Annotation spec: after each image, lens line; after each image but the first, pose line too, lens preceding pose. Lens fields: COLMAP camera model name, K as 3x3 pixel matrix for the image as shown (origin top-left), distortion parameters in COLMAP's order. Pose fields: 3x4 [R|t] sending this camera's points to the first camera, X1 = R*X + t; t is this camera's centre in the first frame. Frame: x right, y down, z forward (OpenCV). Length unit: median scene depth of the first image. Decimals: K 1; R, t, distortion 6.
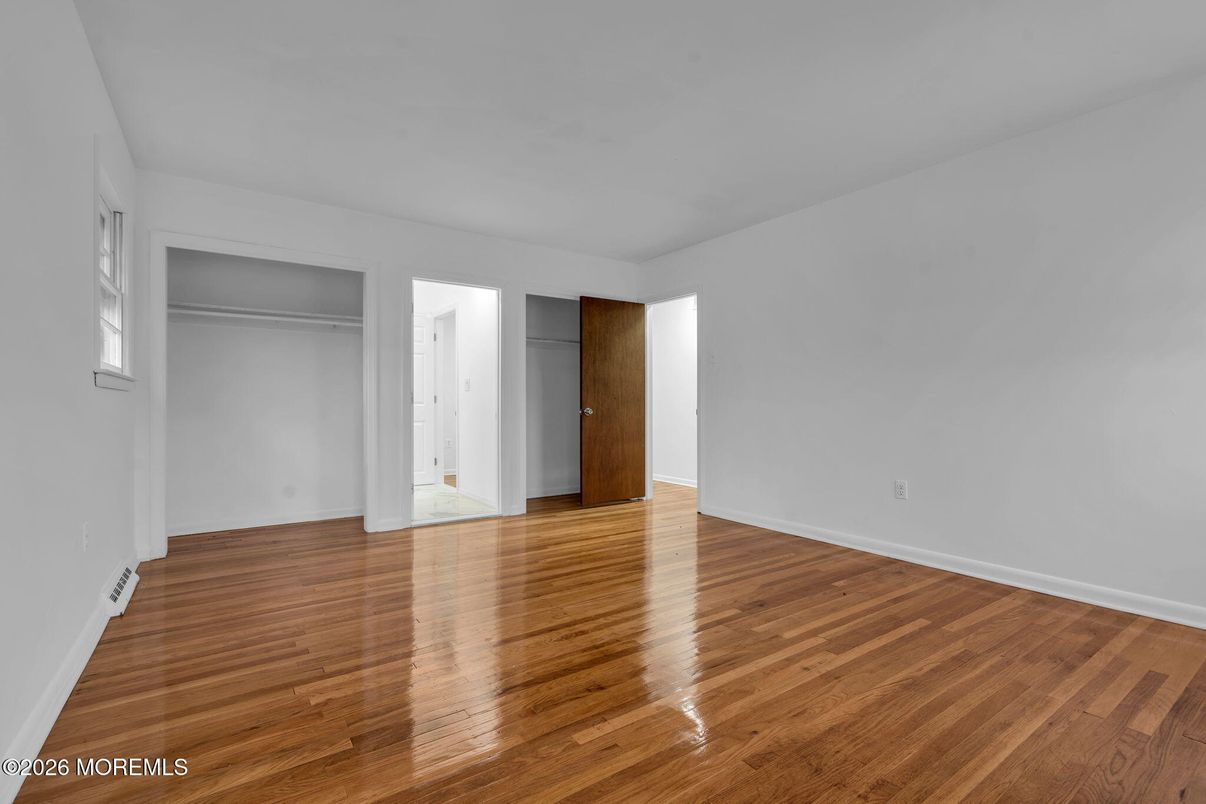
lens RADIAL K [[547.4, 0, 605.2], [0, 547.4, 402.3], [0, 0, 1]] dist [-0.000106, 0.000631]
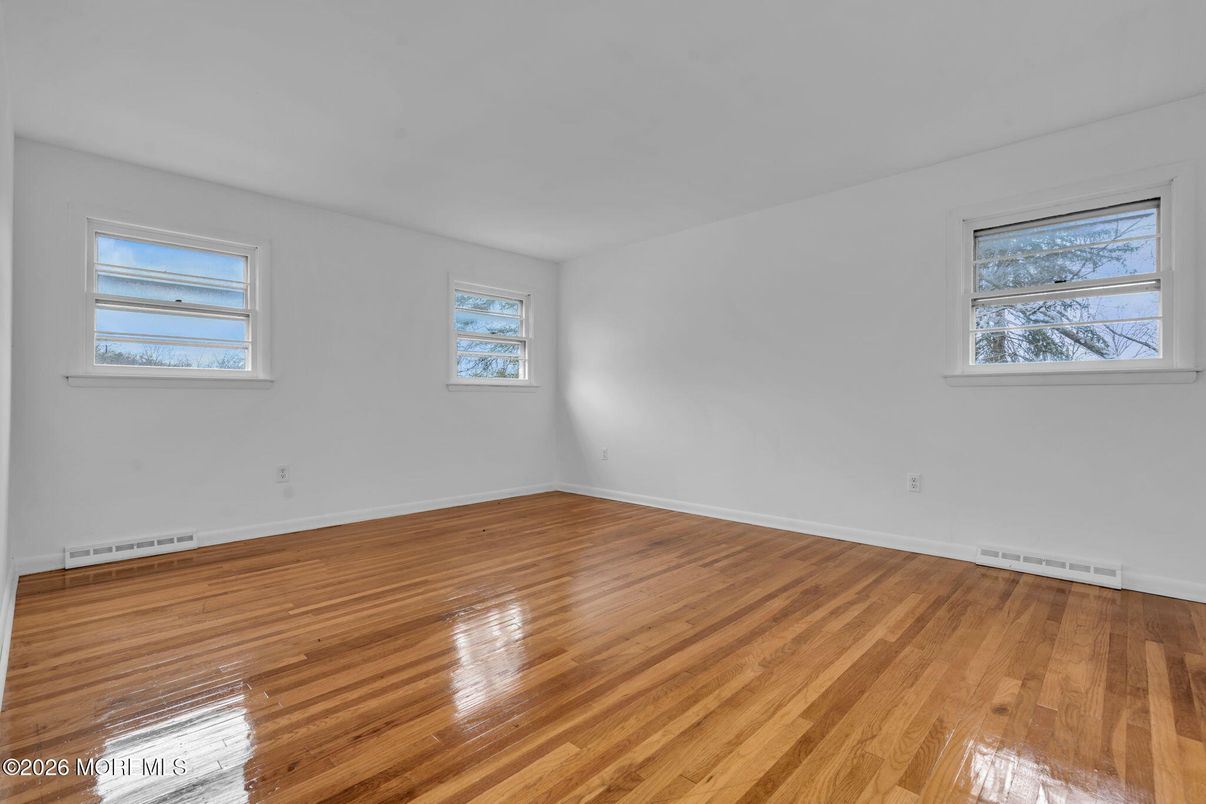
lens RADIAL K [[547.4, 0, 605.2], [0, 547.4, 402.3], [0, 0, 1]] dist [-0.000106, 0.000631]
pose [[-0.982596, 0.000938, -0.185754, 0.183254], [0.000611, 0.999998, 0.001818, 0.008766], [0.185755, 0.001673, -0.982595, 1.879752]]
